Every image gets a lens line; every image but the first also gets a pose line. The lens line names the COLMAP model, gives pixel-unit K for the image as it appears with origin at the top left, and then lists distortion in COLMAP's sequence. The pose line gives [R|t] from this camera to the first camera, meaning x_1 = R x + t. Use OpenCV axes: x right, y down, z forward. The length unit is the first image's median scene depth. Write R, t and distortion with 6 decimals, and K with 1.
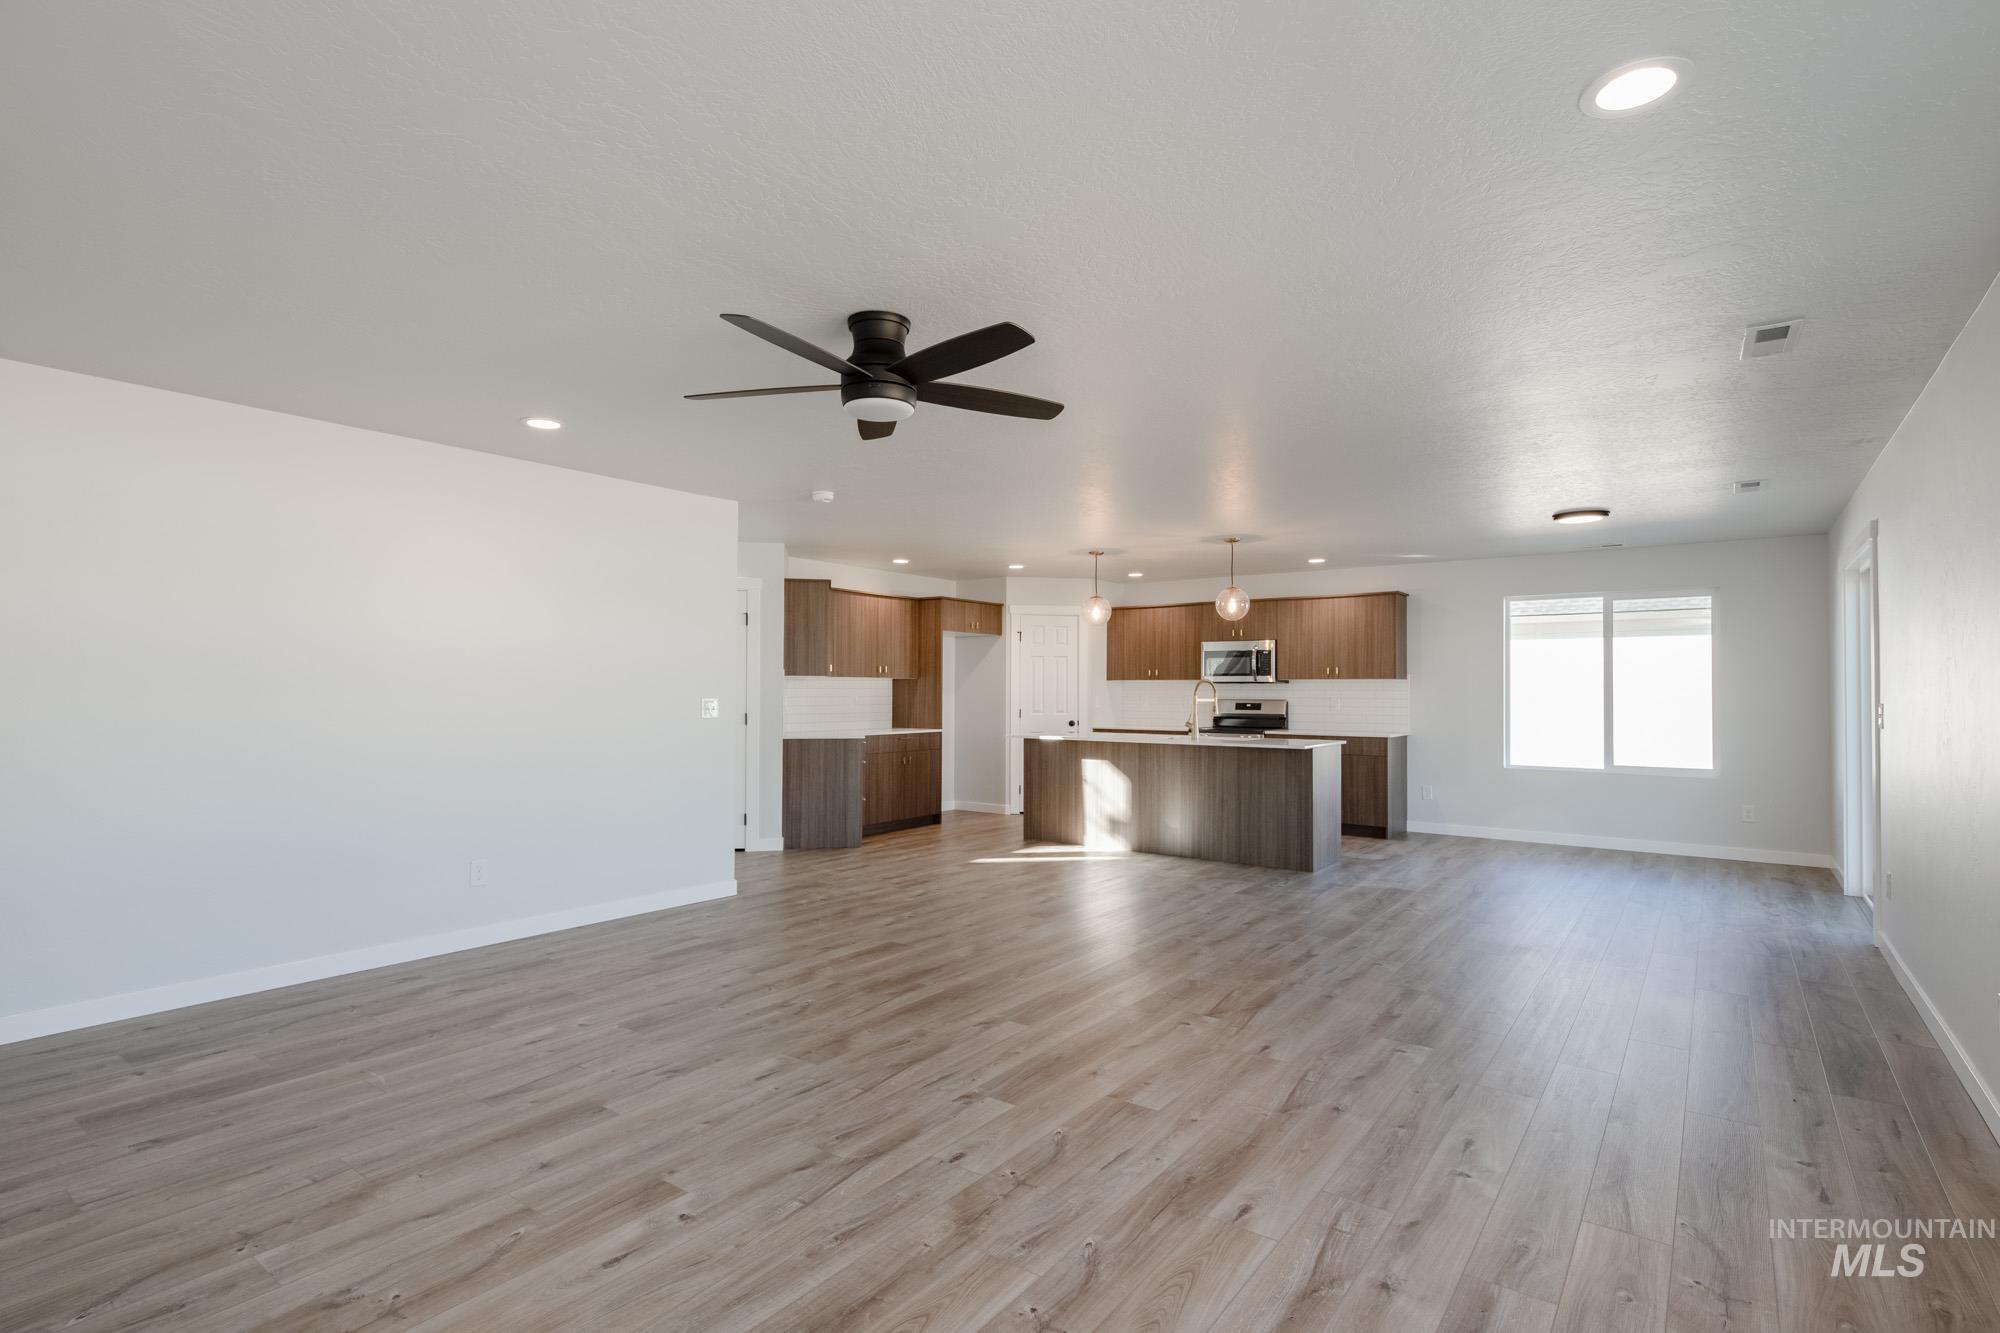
lens RADIAL K [[957.1, 0, 995.7], [0, 957.1, 683.4], [0, 0, 1]] dist [0.014331, -0.003162]
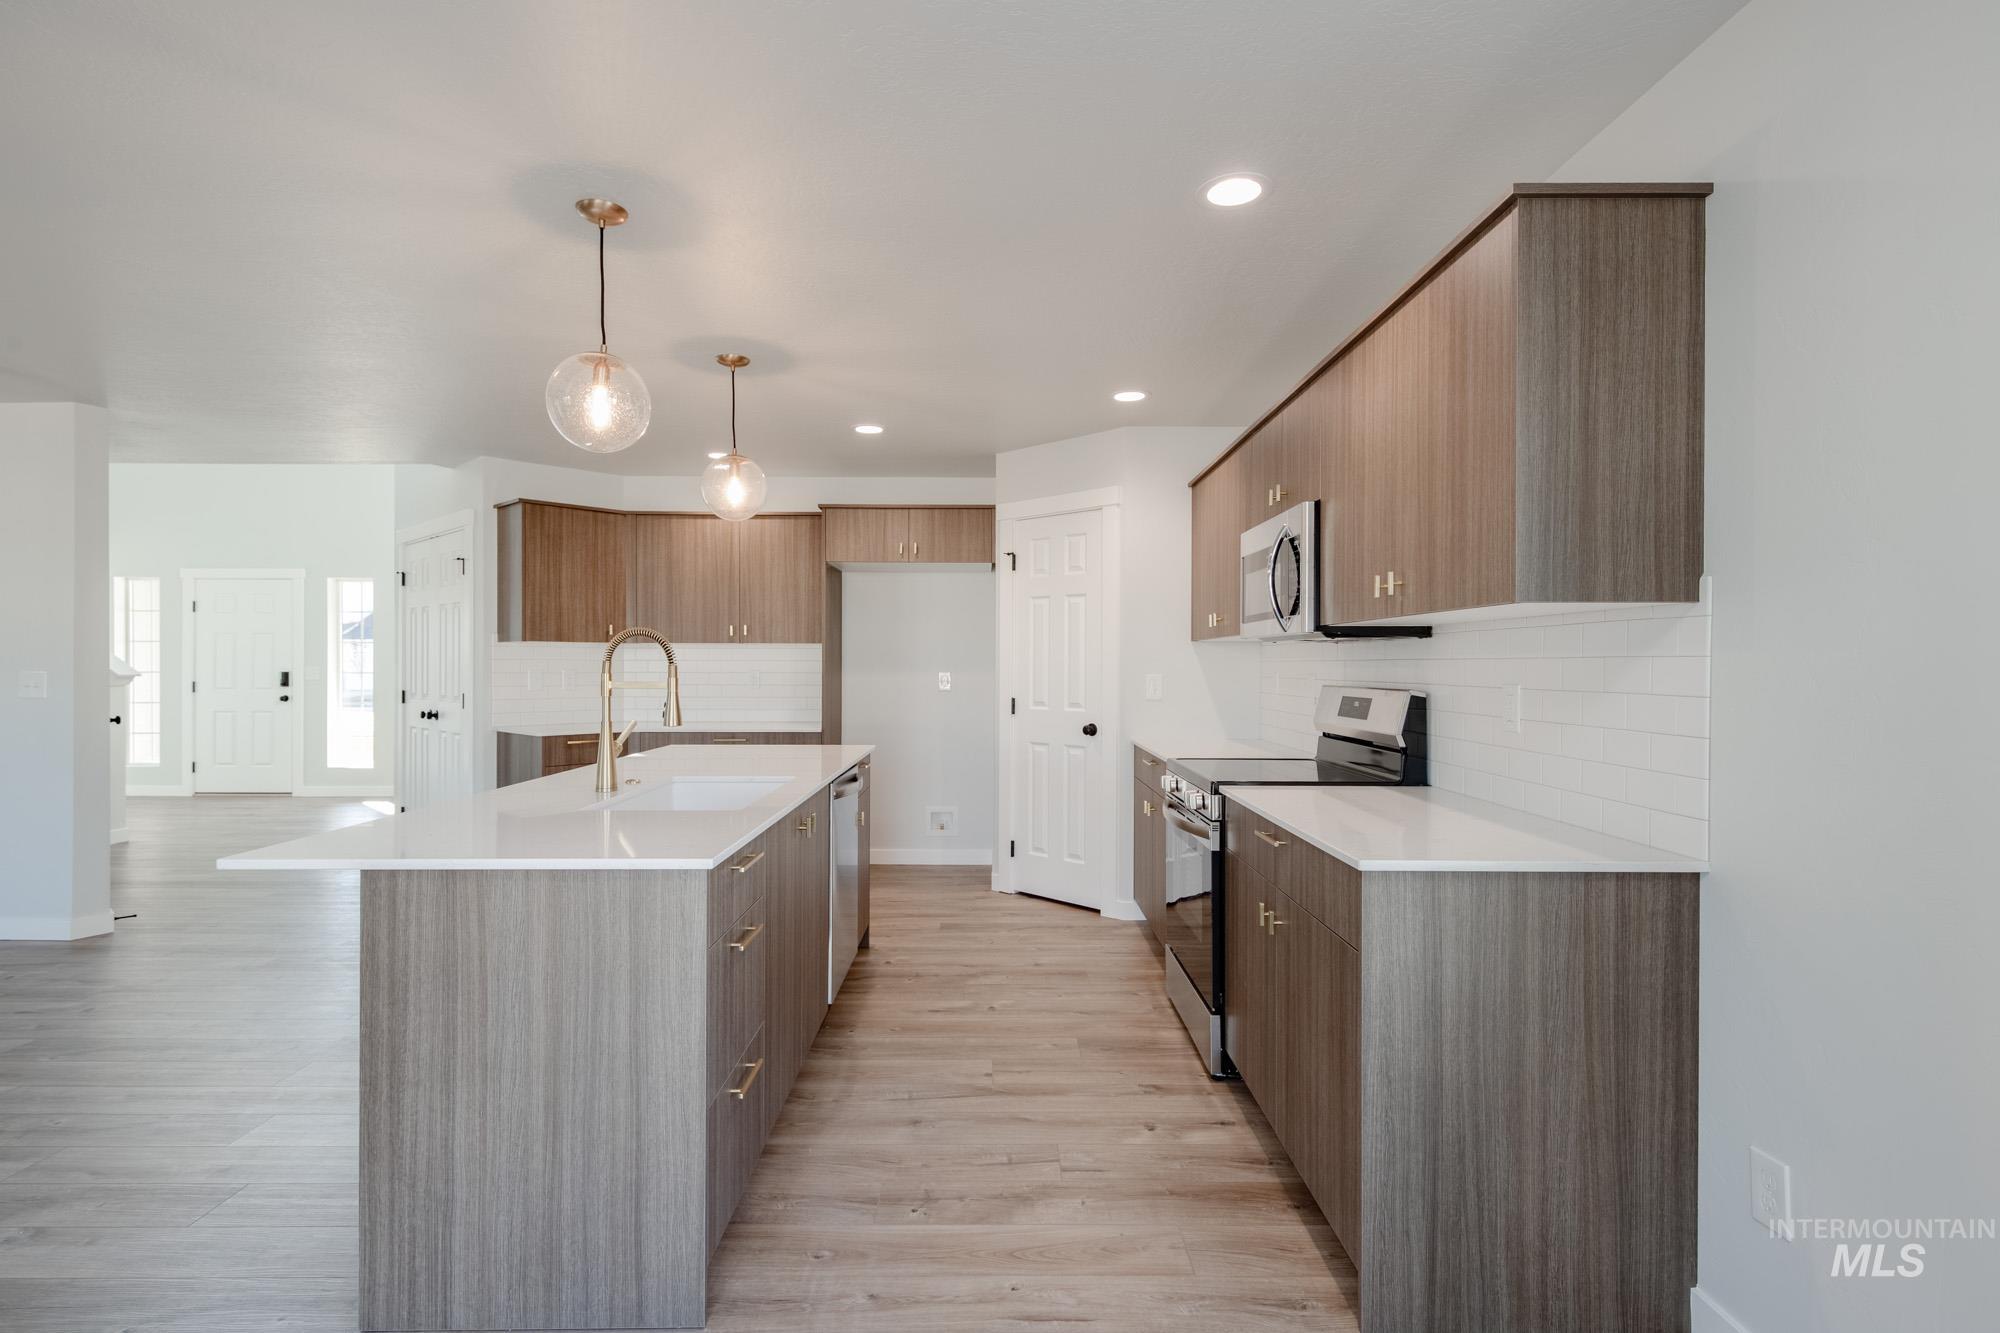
lens RADIAL K [[957.1, 0, 992.2], [0, 957.1, 667.9], [0, 0, 1]] dist [0.014331, -0.003162]
pose [[0.600934, 0.000615, -0.799299, 0.601963], [0.005695, 0.999971, 0.005052, 0.010121], [0.799279, -0.007588, 0.600913, 0.910122]]
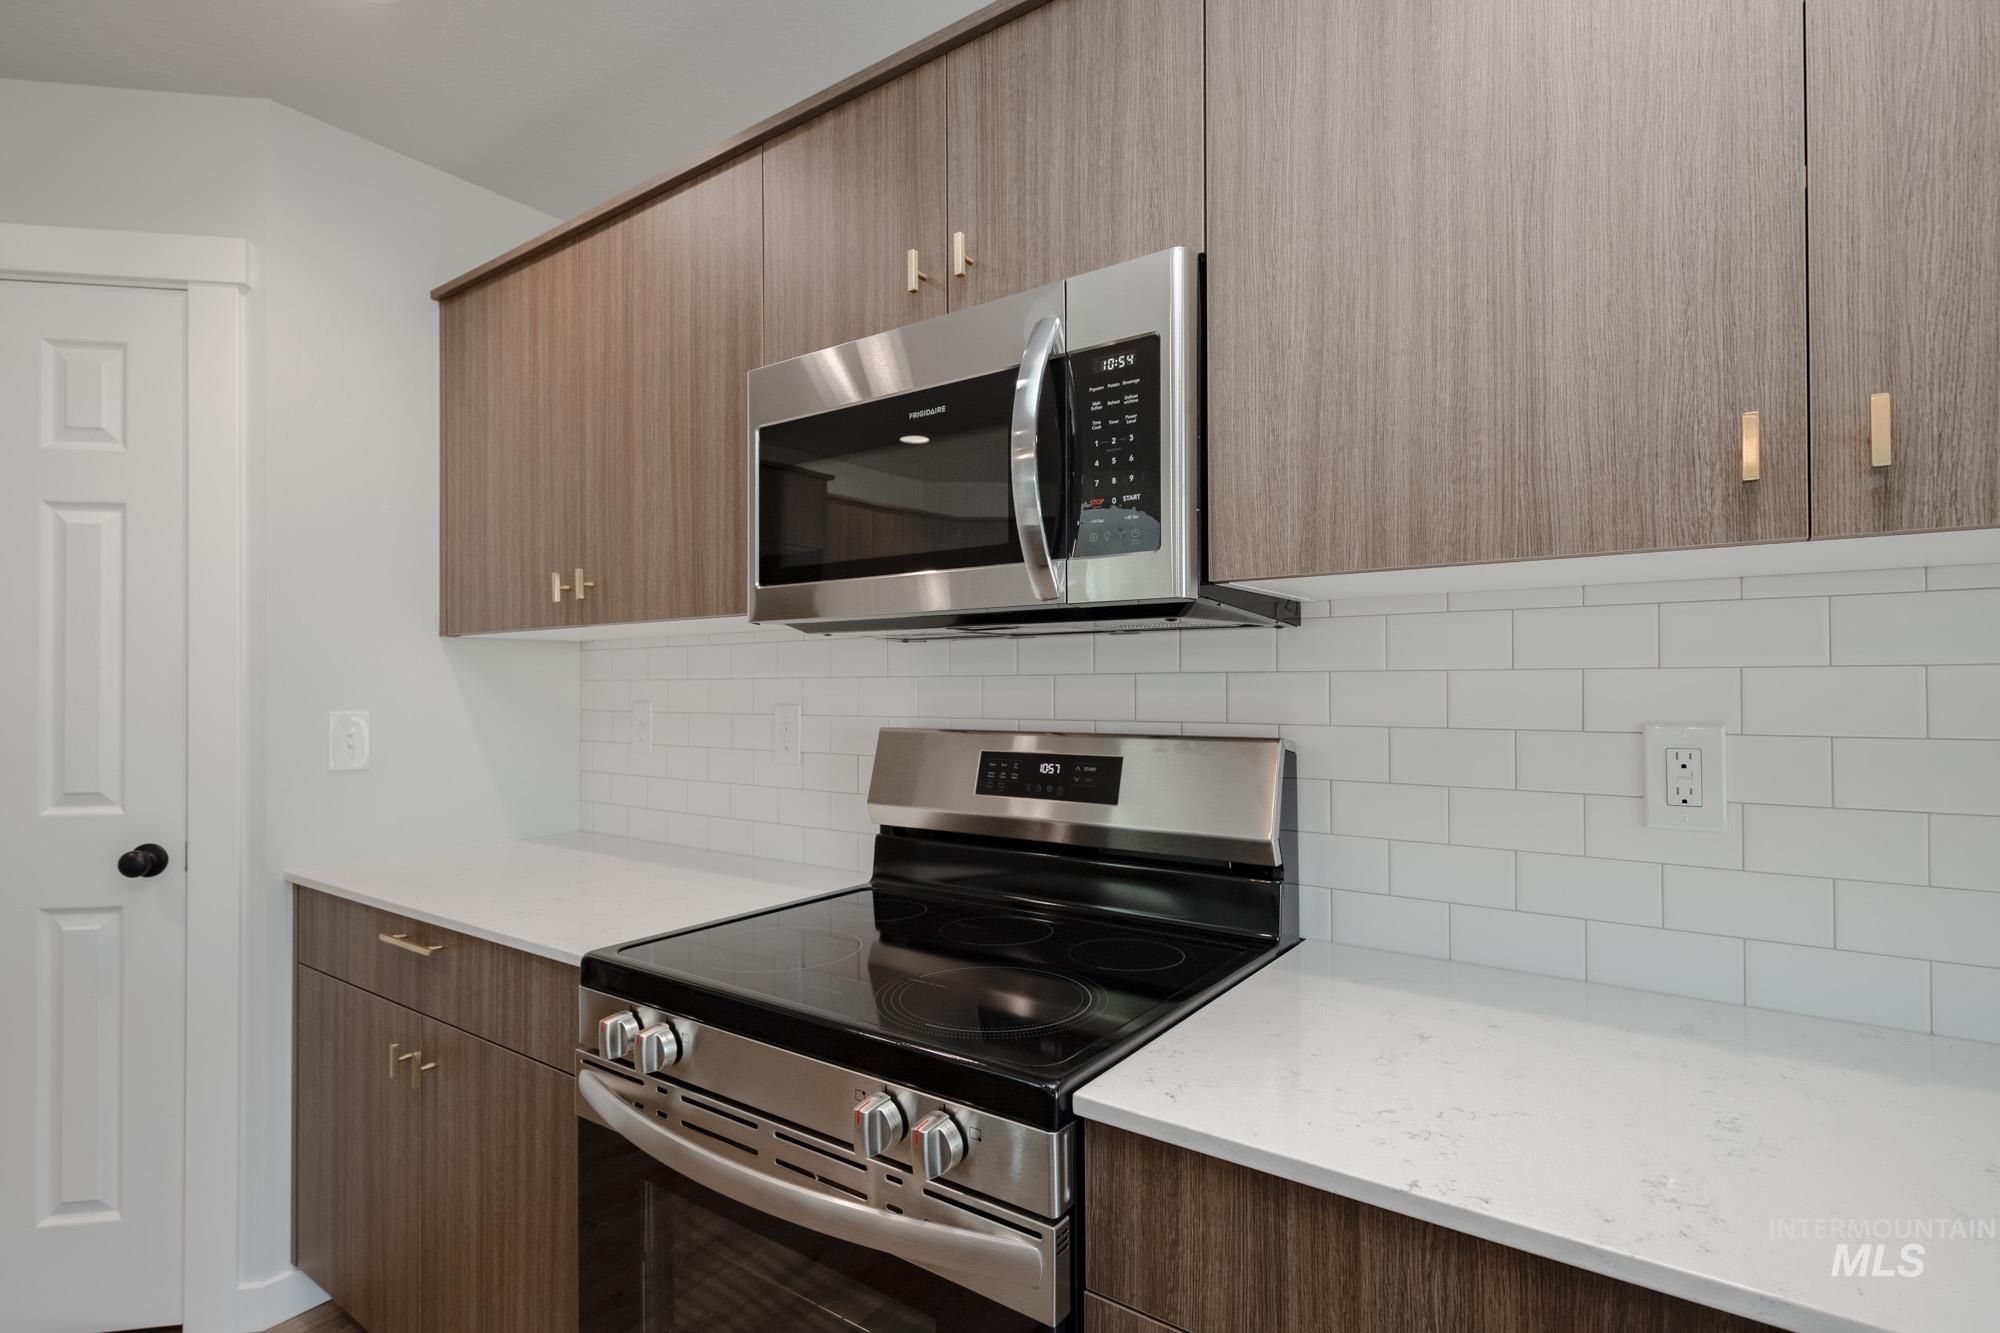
lens RADIAL K [[957.1, 0, 1015.9], [0, 957.1, 679.6], [0, 0, 1]] dist [0.014331, -0.003162]
pose [[0.999975, -0.006980, 0.001066, 0.340790], [0.006979, 0.999976, 0.000518, 0.010355], [-0.001070, -0.000510, 0.999999, 1.109020]]
